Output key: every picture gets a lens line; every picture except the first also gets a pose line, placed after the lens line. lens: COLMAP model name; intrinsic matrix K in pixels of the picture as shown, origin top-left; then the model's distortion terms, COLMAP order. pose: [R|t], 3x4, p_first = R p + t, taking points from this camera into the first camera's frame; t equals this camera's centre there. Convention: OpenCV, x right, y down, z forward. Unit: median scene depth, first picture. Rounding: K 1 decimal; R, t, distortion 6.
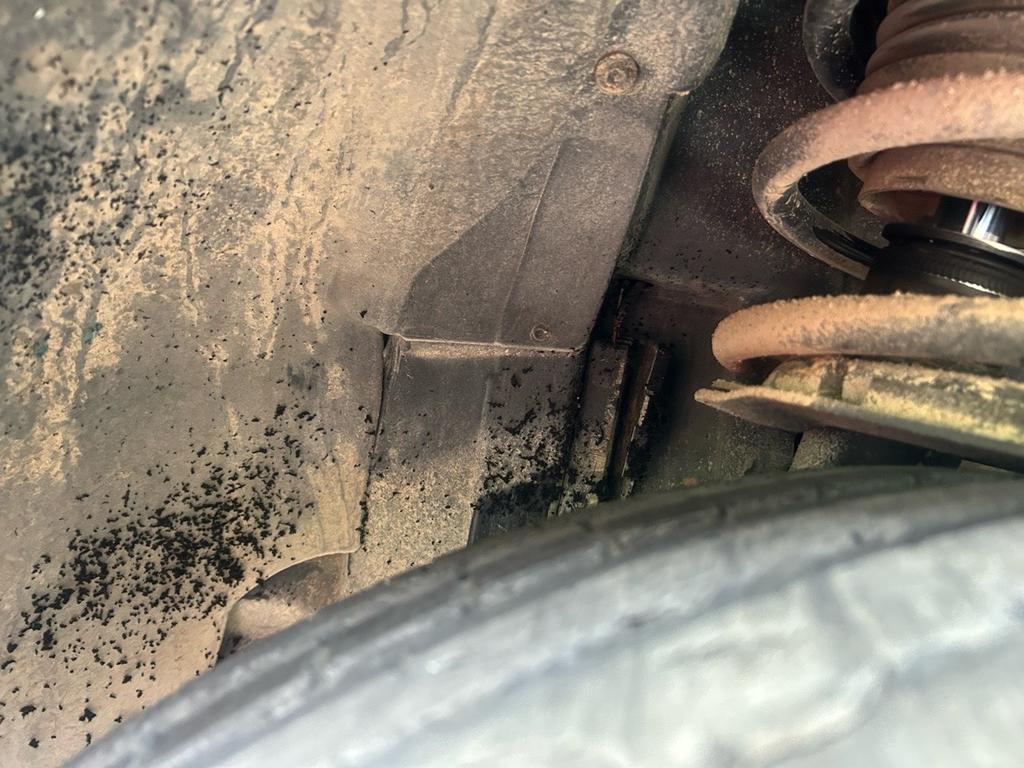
lens RADIAL K [[769.4, 0, 513.3], [0, 769.4, 384.8], [0, 0, 1]] dist [0.048305, -0.067957]
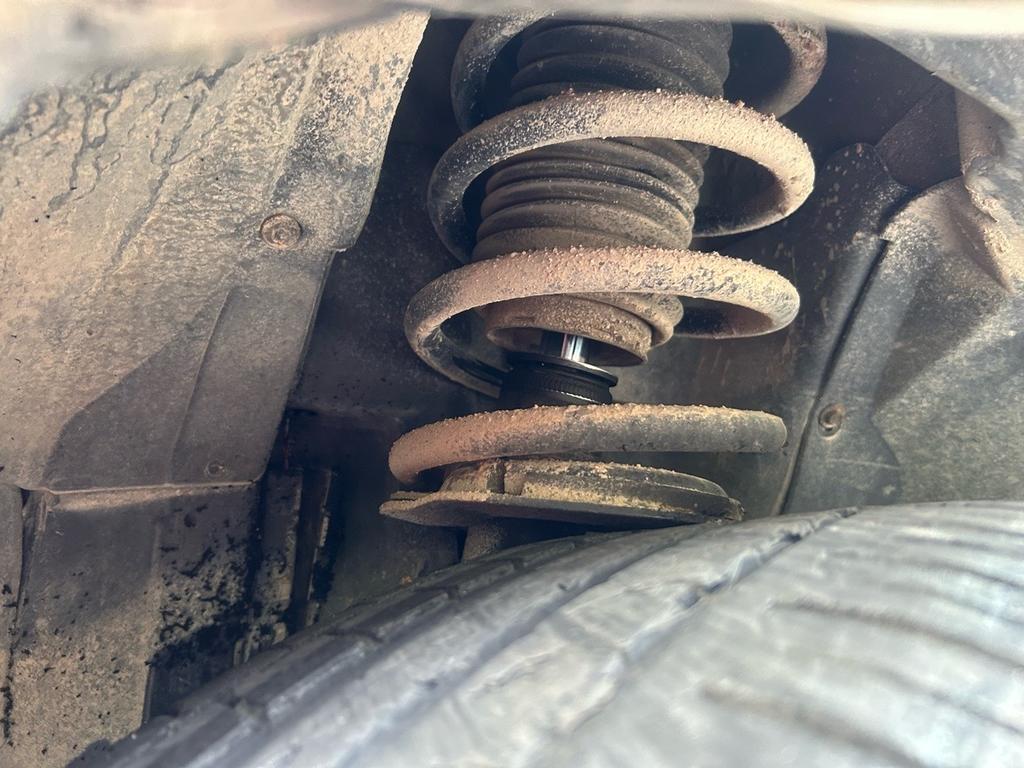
lens RADIAL K [[769.4, 0, 502.9], [0, 769.4, 389.8], [0, 0, 1]] dist [0.048305, -0.067957]
pose [[0.883273, -0.064491, 0.464402, -0.118179], [0.134219, 0.983822, -0.118657, 0.001101], [-0.449237, 0.167138, 0.877640, -0.093191]]
